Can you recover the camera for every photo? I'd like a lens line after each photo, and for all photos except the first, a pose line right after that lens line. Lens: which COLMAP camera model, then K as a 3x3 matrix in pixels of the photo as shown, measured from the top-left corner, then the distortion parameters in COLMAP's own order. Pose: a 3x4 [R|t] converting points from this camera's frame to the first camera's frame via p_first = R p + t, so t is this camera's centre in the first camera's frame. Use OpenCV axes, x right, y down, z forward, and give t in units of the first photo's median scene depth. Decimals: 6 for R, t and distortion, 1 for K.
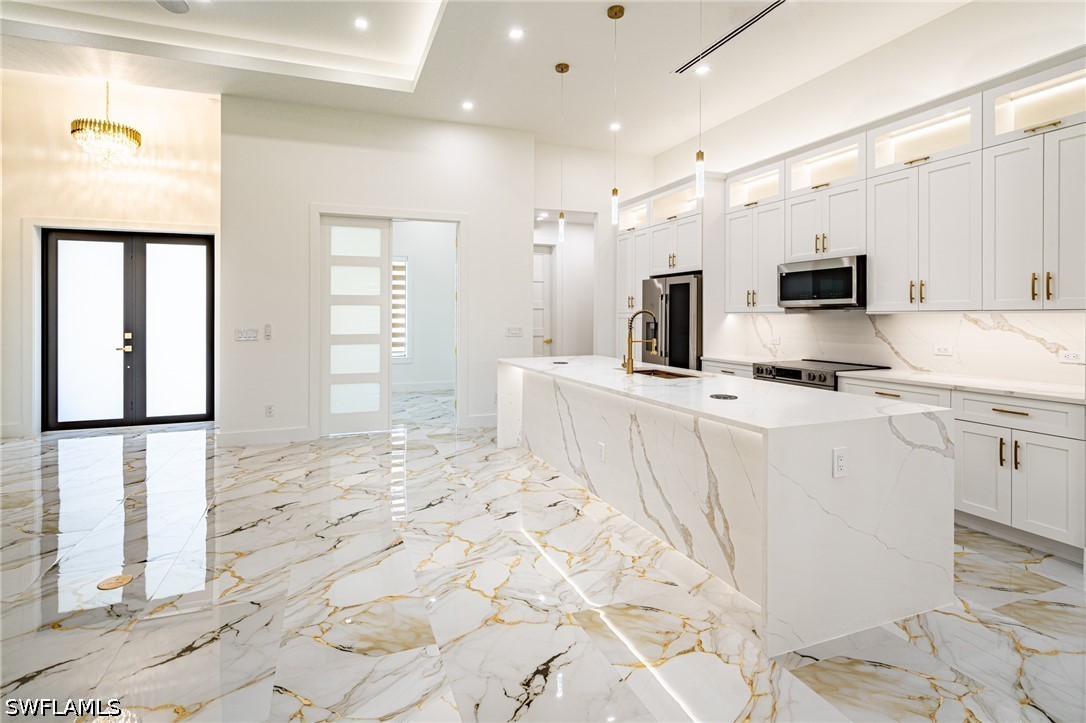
lens RADIAL K [[510.1, 0, 505.1], [0, 510.1, 313.5], [0, 0, 1]] dist [-0.007223, 0.001988]
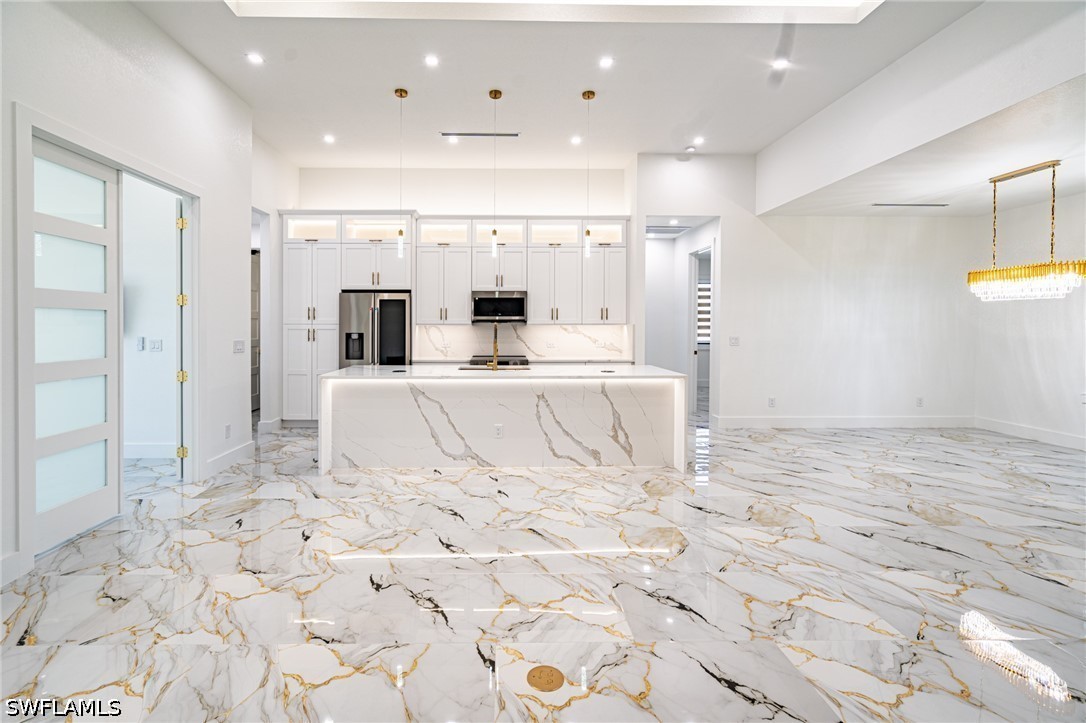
lens RADIAL K [[510.1, 0, 515.4], [0, 510.1, 330.5], [0, 0, 1]] dist [-0.007223, 0.001988]
pose [[0.303705, -0.009639, 0.952717, -0.910207], [-0.003838, 0.999928, 0.011340, -0.001854], [-0.952758, -0.007100, 0.303646, 0.490836]]
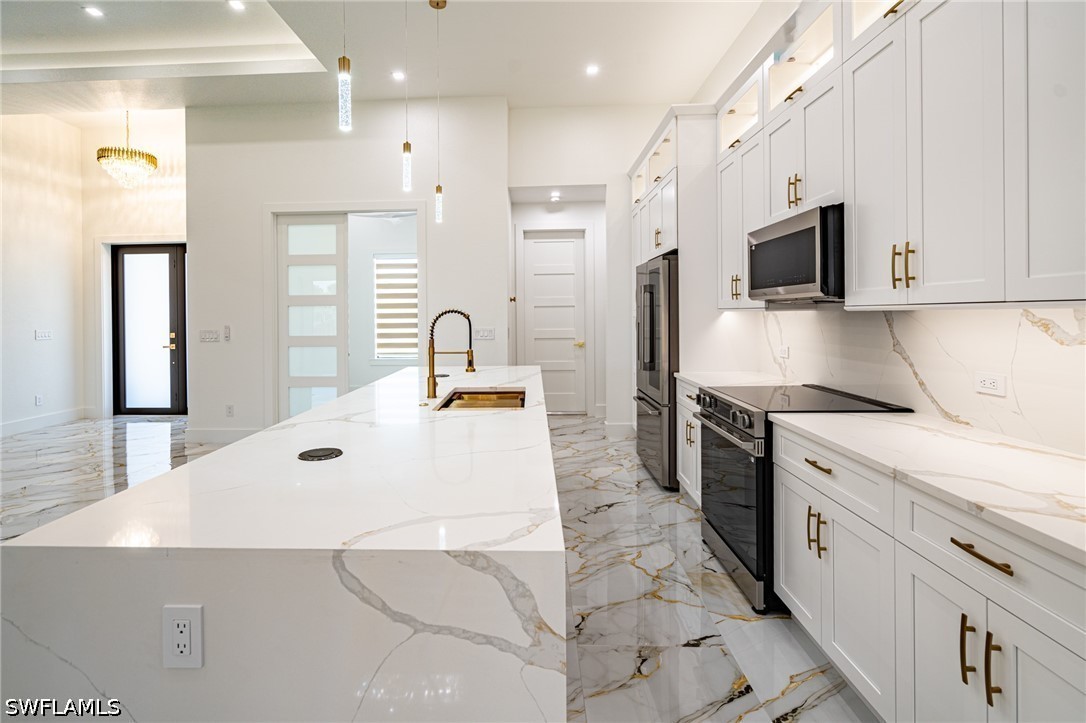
lens RADIAL K [[510.1, 0, 509.9], [0, 510.1, 313.4], [0, 0, 1]] dist [-0.007223, 0.001988]
pose [[0.926869, -0.009270, -0.375269, 0.556813], [0.011842, 0.999920, 0.004547, -0.002913], [0.375197, -0.008659, 0.926905, 0.338355]]
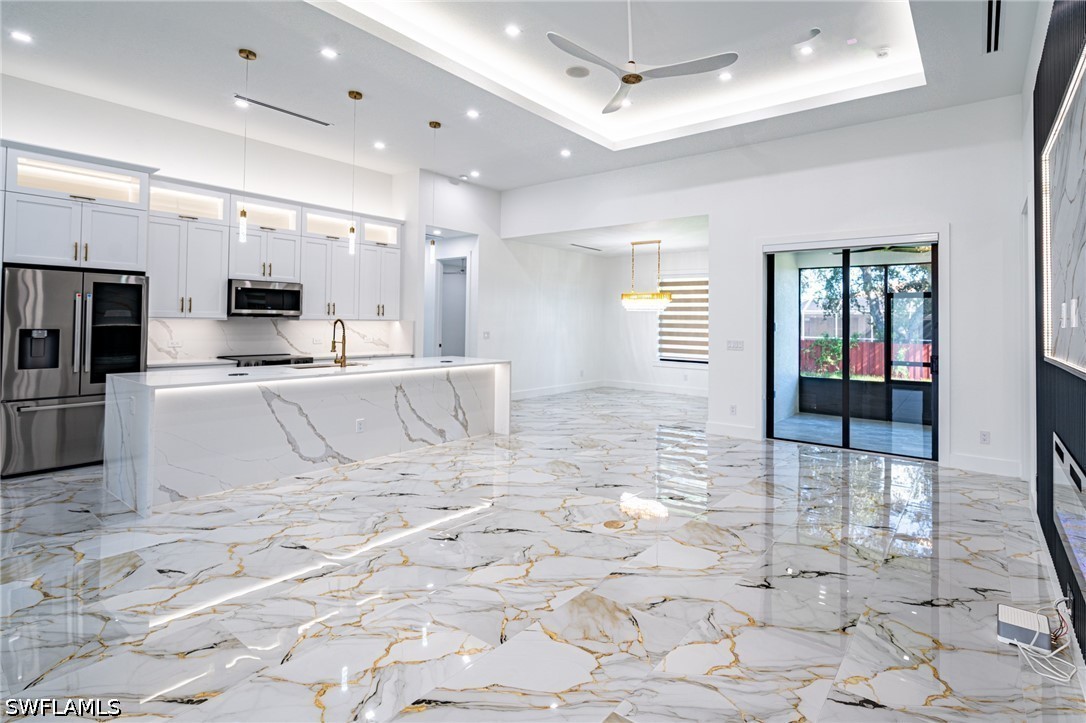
lens RADIAL K [[510.1, 0, 625.5], [0, 510.1, 314.9], [0, 0, 1]] dist [-0.007223, 0.001988]
pose [[-0.599076, 0.006148, 0.800668, -1.129700], [-0.015379, 0.999698, -0.019183, -0.002575], [-0.800544, -0.023806, -0.598801, 1.089337]]
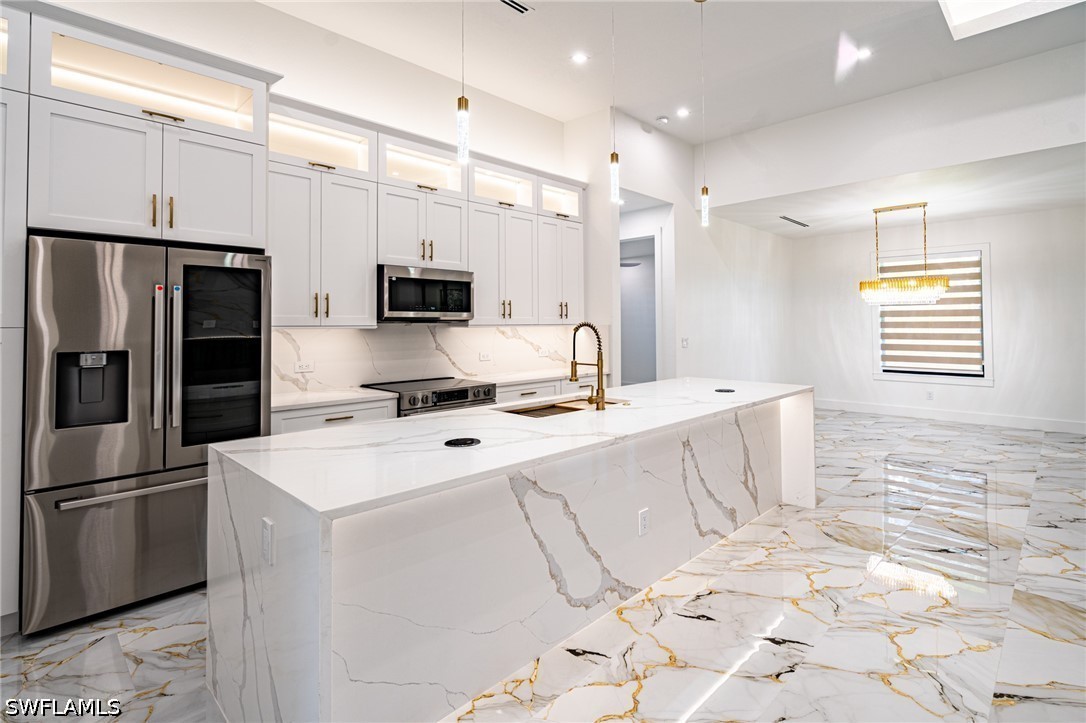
lens RADIAL K [[510.1, 0, 627.0], [0, 510.1, 316.3], [0, 0, 1]] dist [-0.007223, 0.001988]
pose [[-0.509376, 0.020200, 0.860307, -0.360885], [0.004721, 0.999775, -0.020679, 0.000818], [-0.860531, -0.006472, -0.509357, 1.206301]]
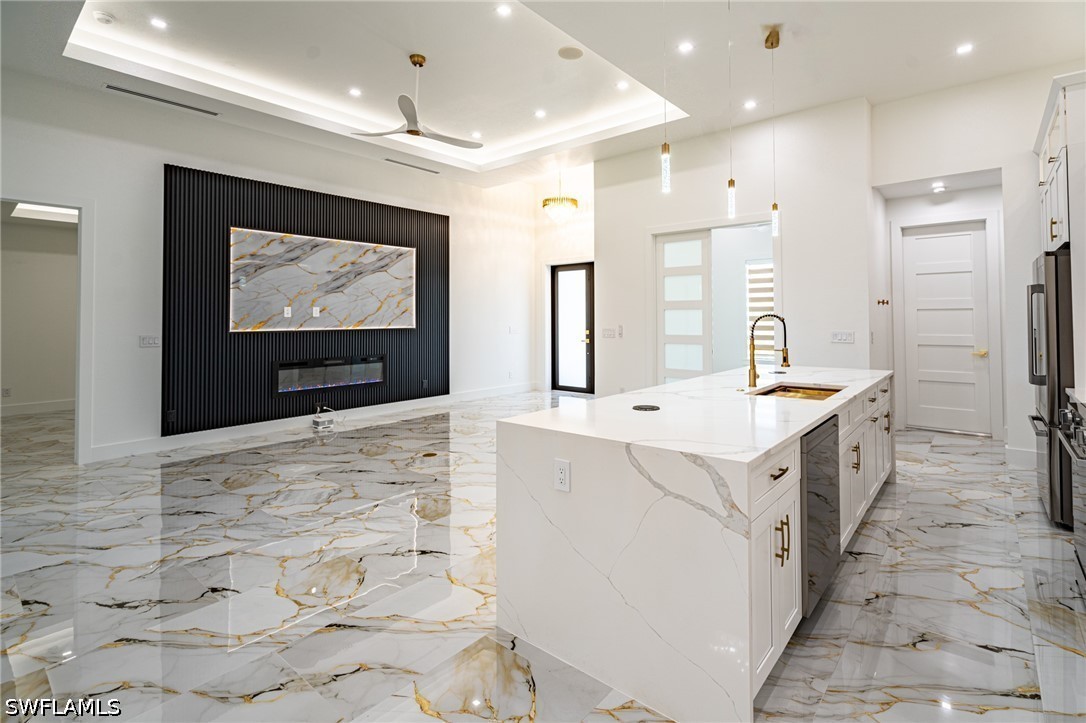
lens RADIAL K [[510.1, 0, 576.6], [0, 510.1, 306.8], [0, 0, 1]] dist [-0.007223, 0.001988]
pose [[0.534357, -0.020176, -0.845018, 0.741455], [0.006870, 0.999786, -0.019527, -0.002483], [0.845231, 0.004629, 0.534381, 0.254182]]
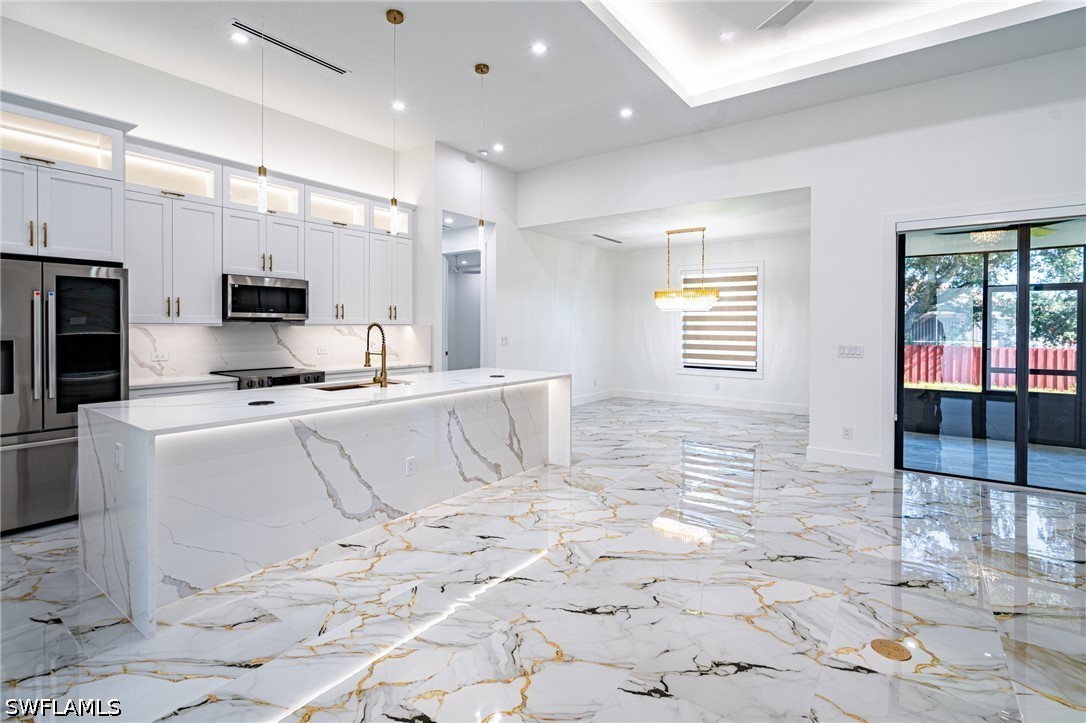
lens RADIAL K [[510.1, 0, 558.0], [0, 510.1, 328.4], [0, 0, 1]] dist [-0.007223, 0.001988]
pose [[-0.573871, -0.004233, 0.818935, -0.686868], [-0.005421, 0.999984, 0.001370, 0.001301], [-0.818928, -0.003653, -0.573885, 1.164404]]
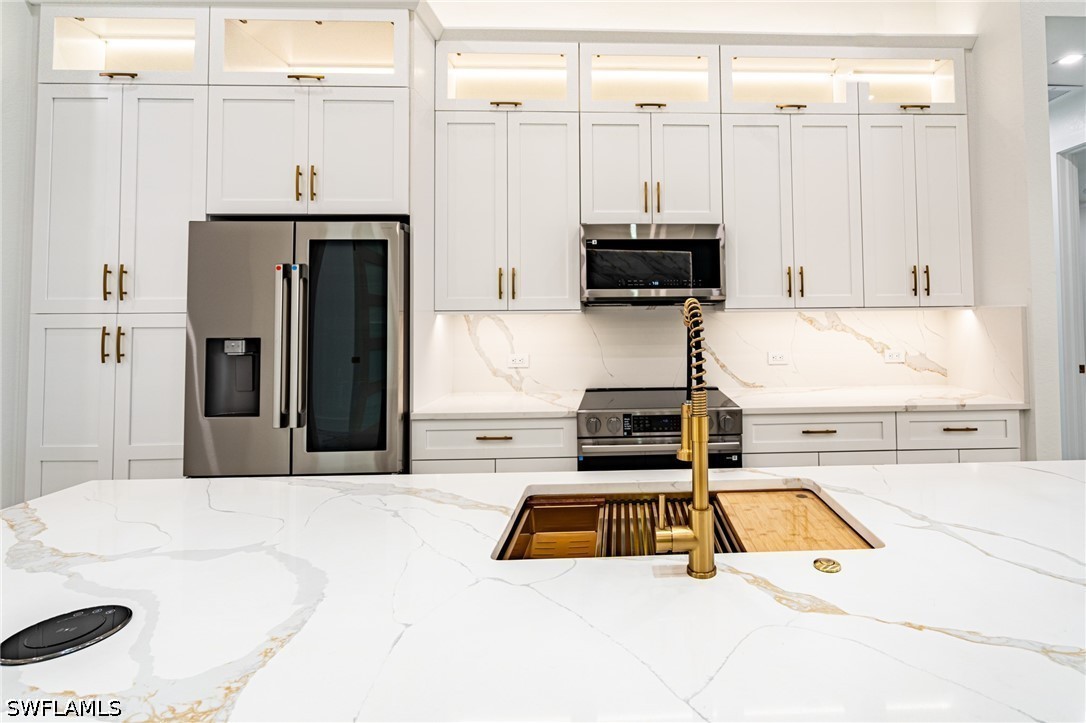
lens RADIAL K [[510.1, 0, 655.4], [0, 510.1, 299.3], [0, 0, 1]] dist [-0.007223, 0.001988]
pose [[0.291605, 0.029147, 0.956095, 0.039162], [0.005993, 0.999460, -0.032297, 0.004558], [-0.956520, 0.015148, 0.291273, 0.854340]]
